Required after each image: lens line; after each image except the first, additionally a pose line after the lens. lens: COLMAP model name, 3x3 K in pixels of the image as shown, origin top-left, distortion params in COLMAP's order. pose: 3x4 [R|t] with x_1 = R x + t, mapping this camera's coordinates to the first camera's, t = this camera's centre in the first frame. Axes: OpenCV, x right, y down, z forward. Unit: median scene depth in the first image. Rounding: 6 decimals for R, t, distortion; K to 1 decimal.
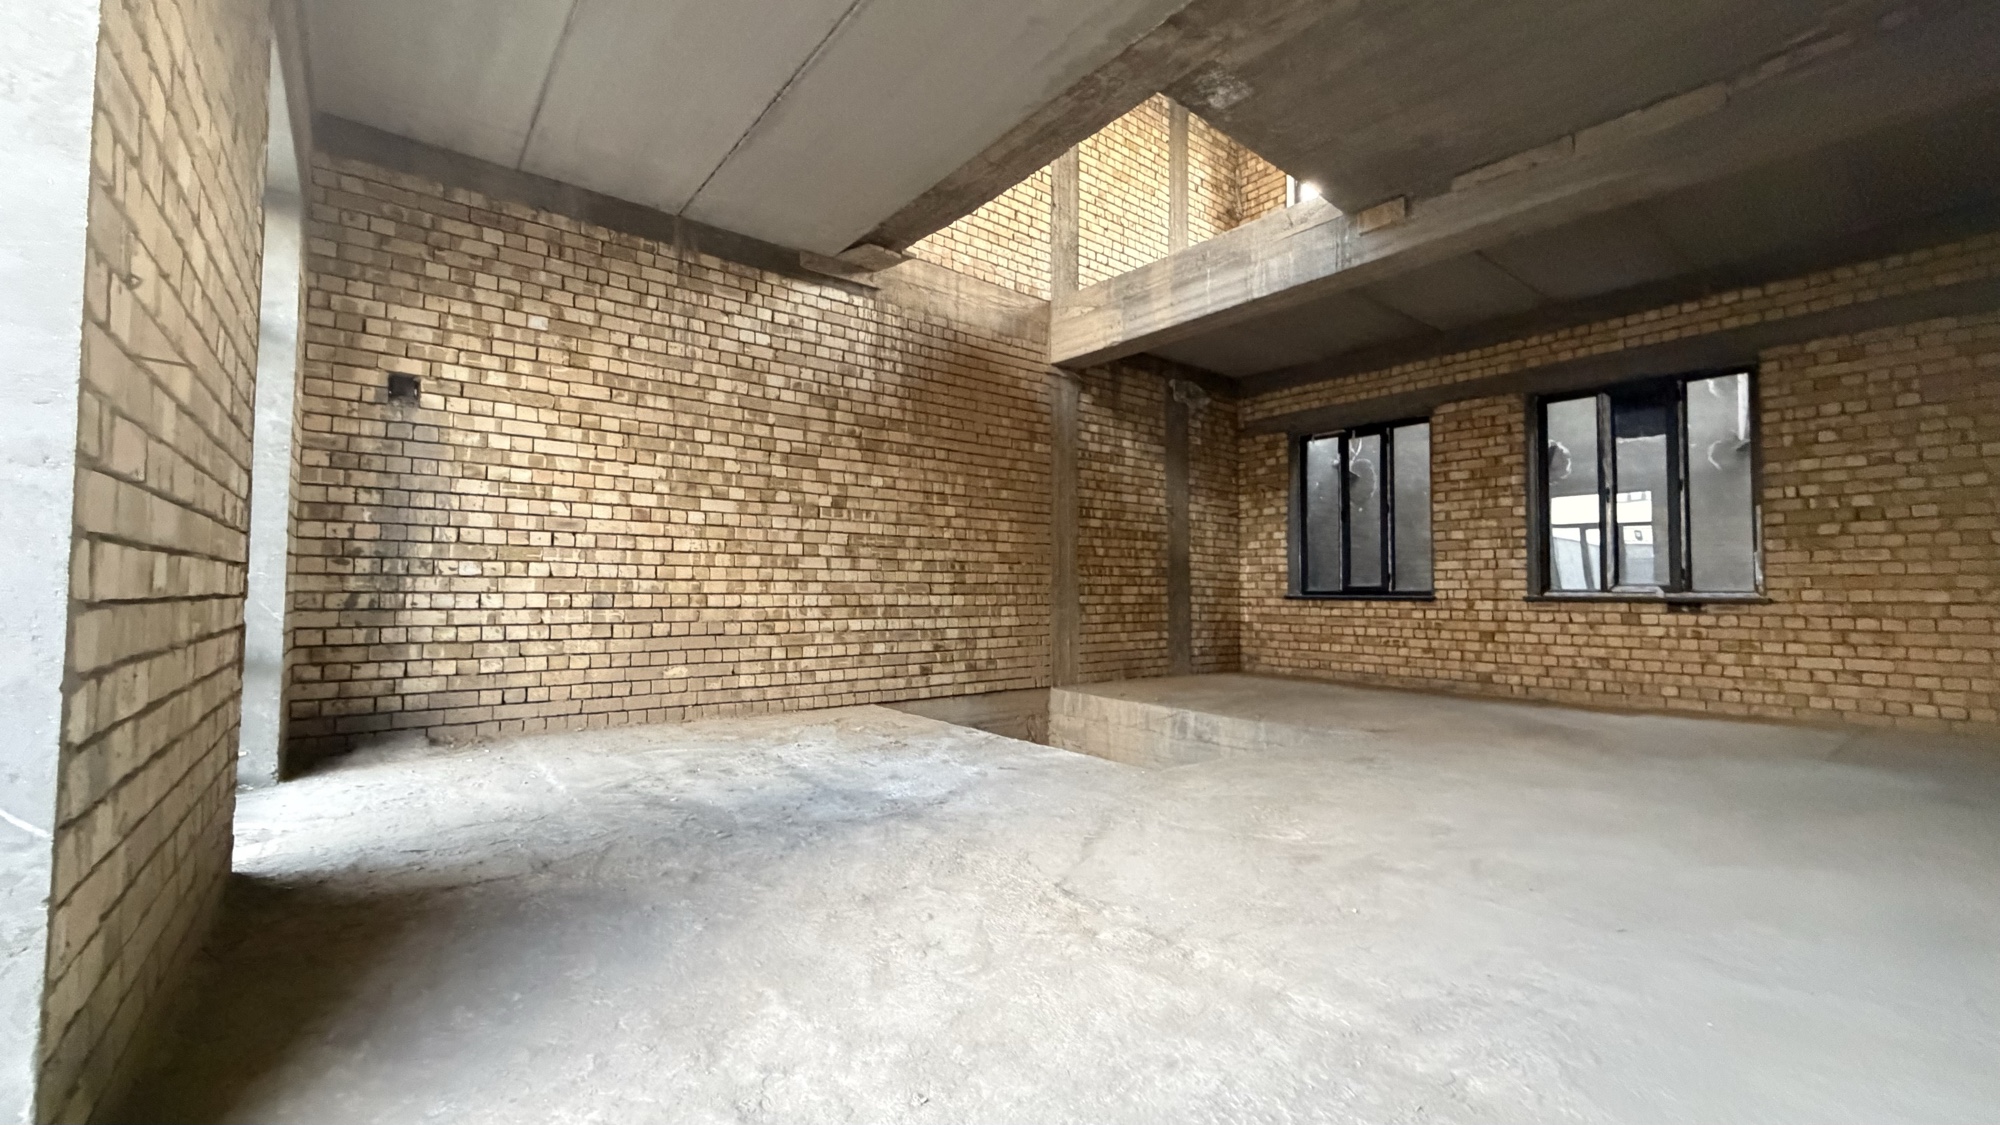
lens RADIAL K [[794.0, 0, 1000.0], [0, 794.0, 564.6], [0, 0, 1]] dist [-0.000652, -0.000205]
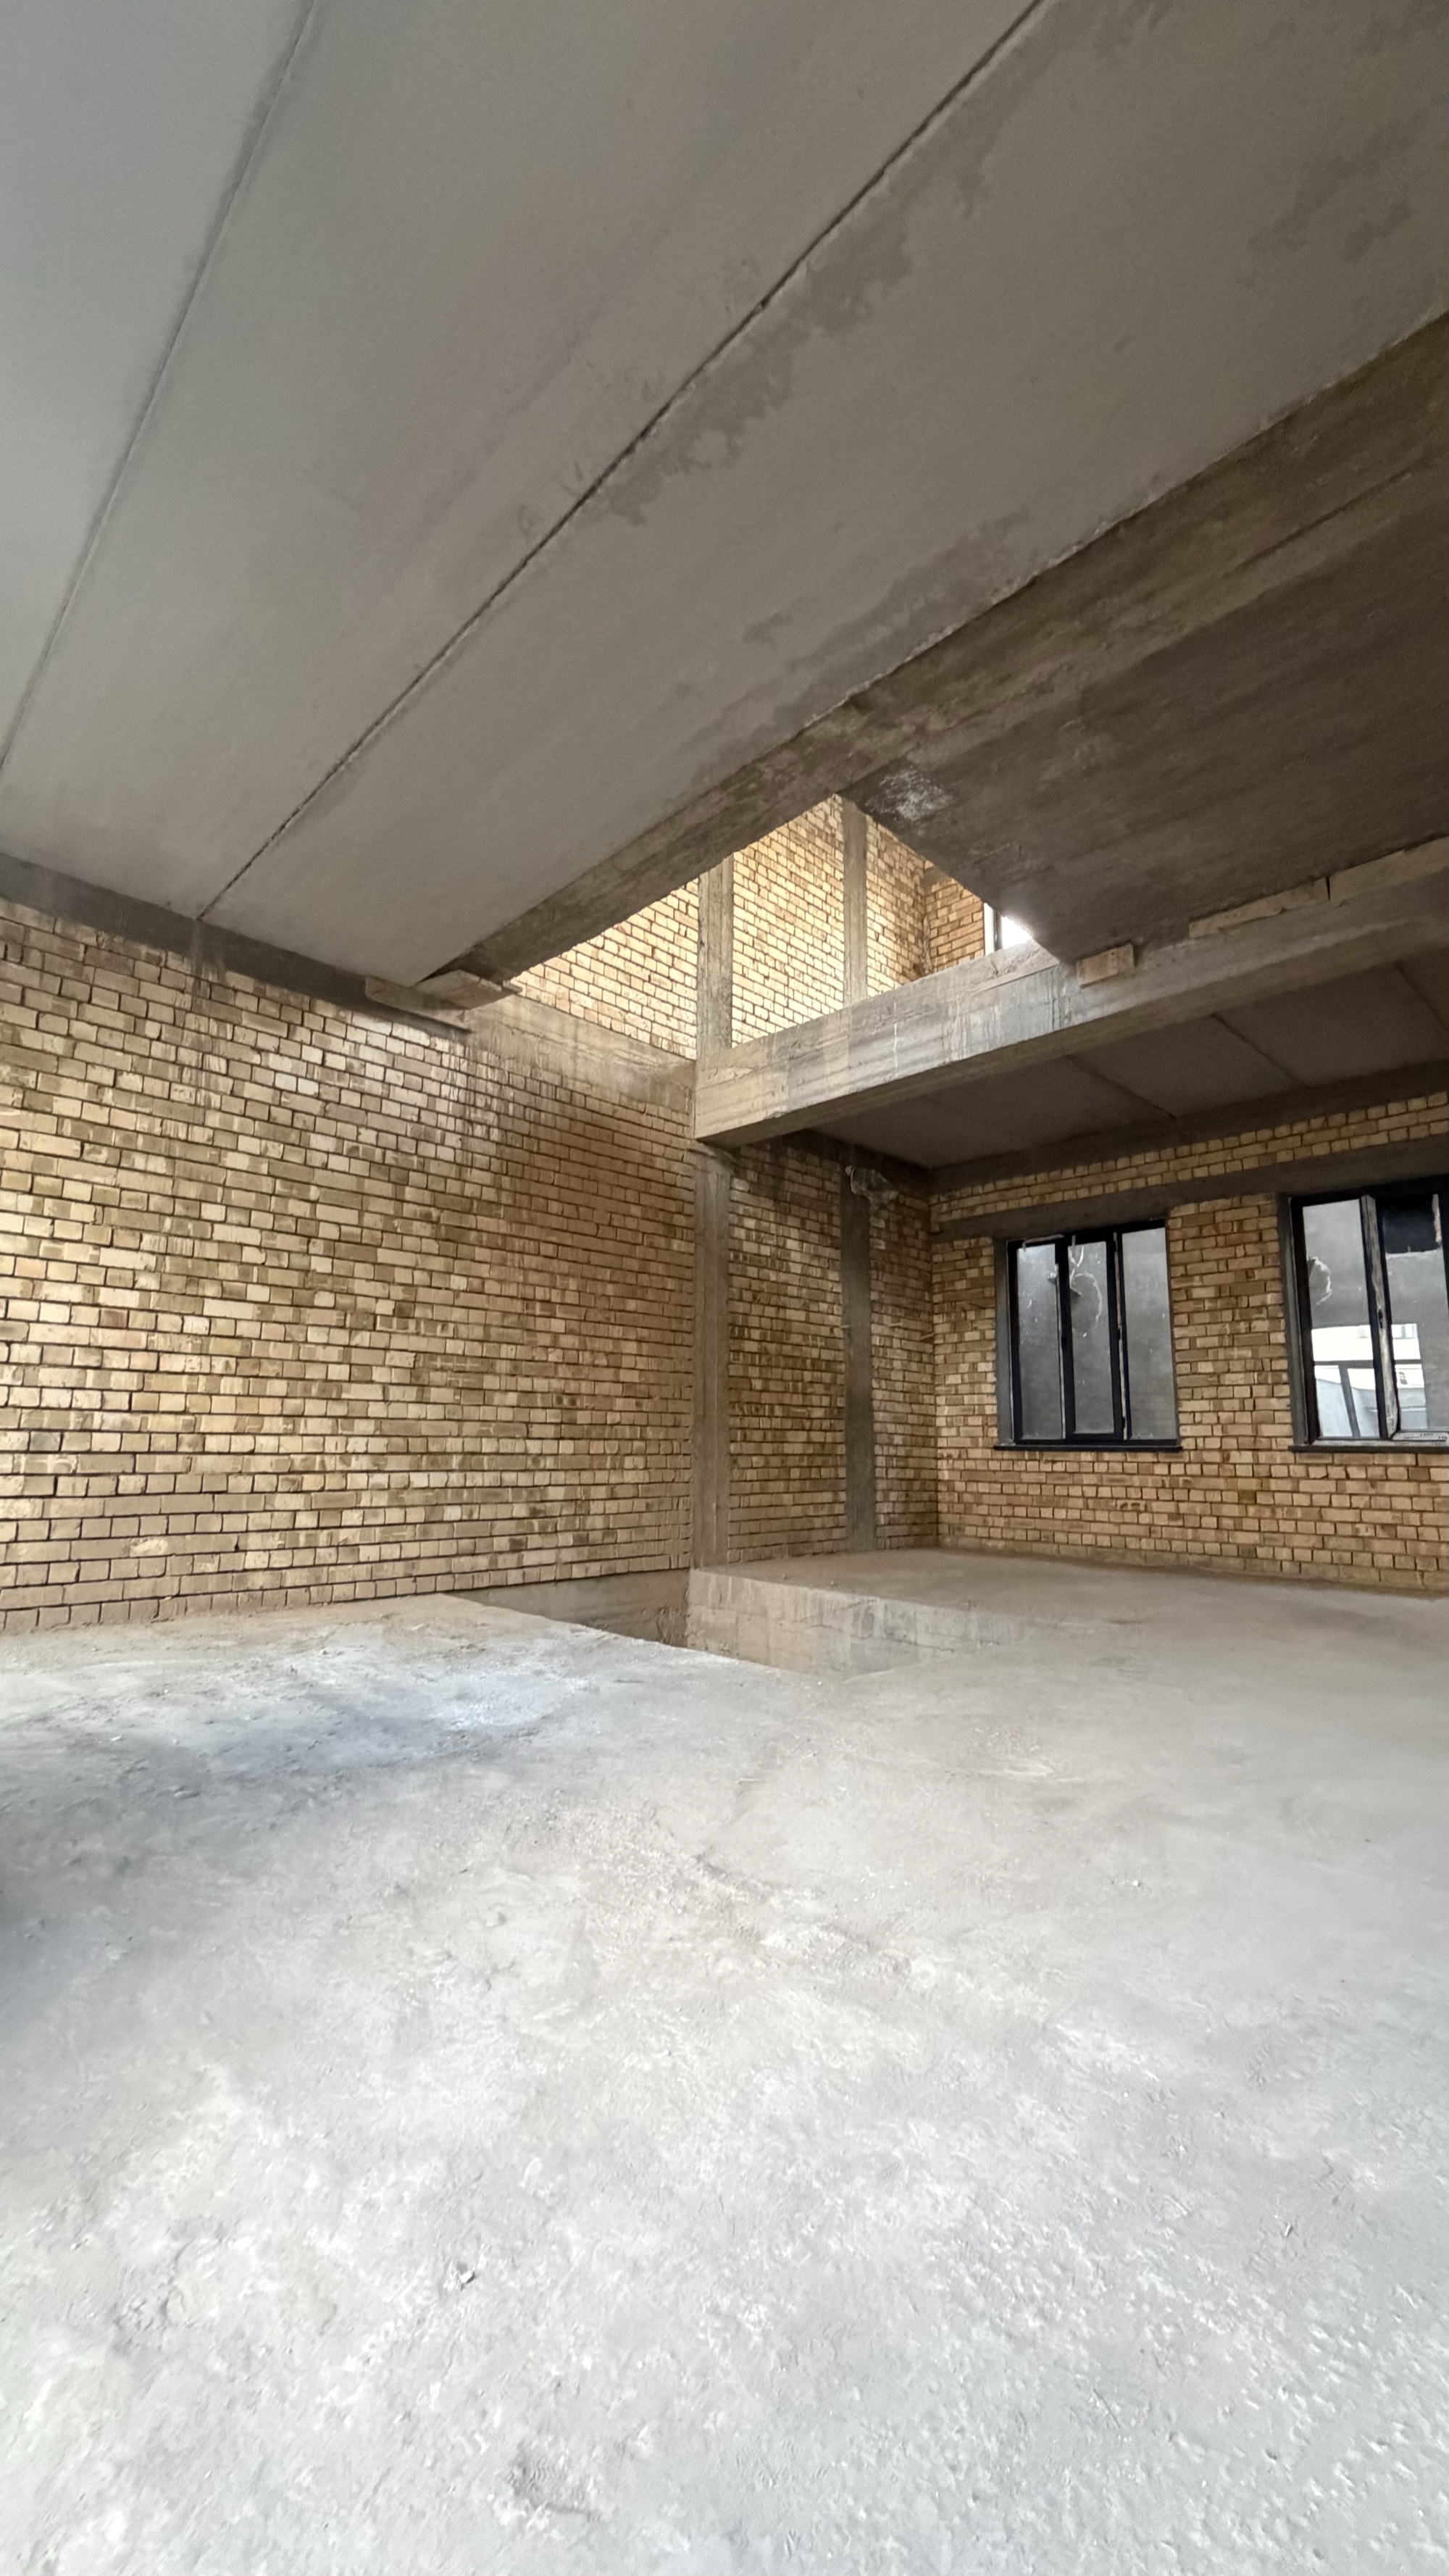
lens RADIAL K [[1022.5, 0, 729.1], [0, 1022.5, 1291.3], [0, 0, 1]] dist [-0.000652, -0.000205]
pose [[0.994862, 0.019268, 0.099395, 0.000918], [-0.007545, 0.993104, -0.116997, 0.012866], [-0.100964, 0.115646, 0.988146, 0.038470]]
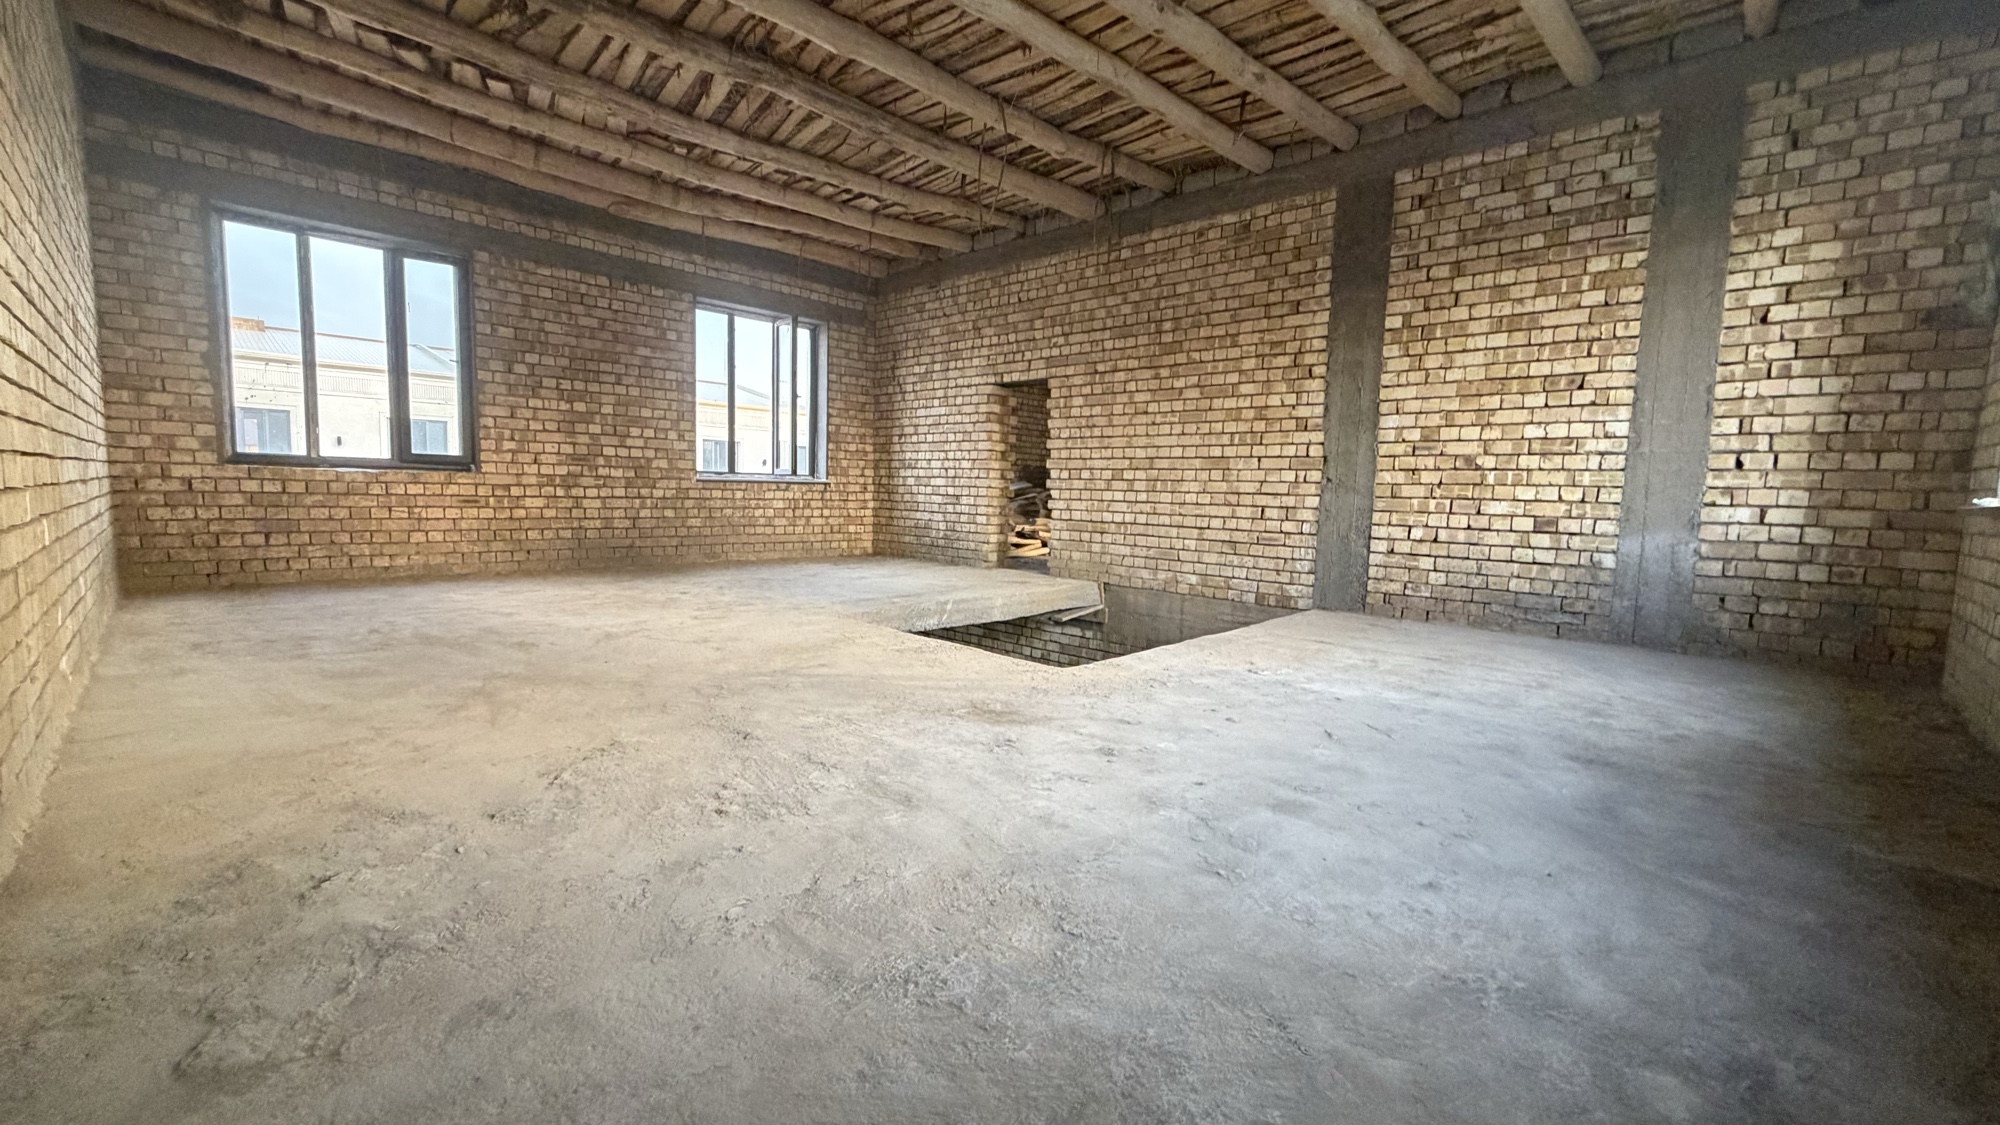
lens RADIAL K [[794.0, 0, 1018.6], [0, 794.0, 562.4], [0, 0, 1]] dist [-0.000652, -0.000205]
pose [[0.135391, 0.091517, -0.986557, 0.970361], [0.004742, 0.995654, 0.093012, -0.561242], [0.990781, -0.017272, 0.134368, 0.765504]]
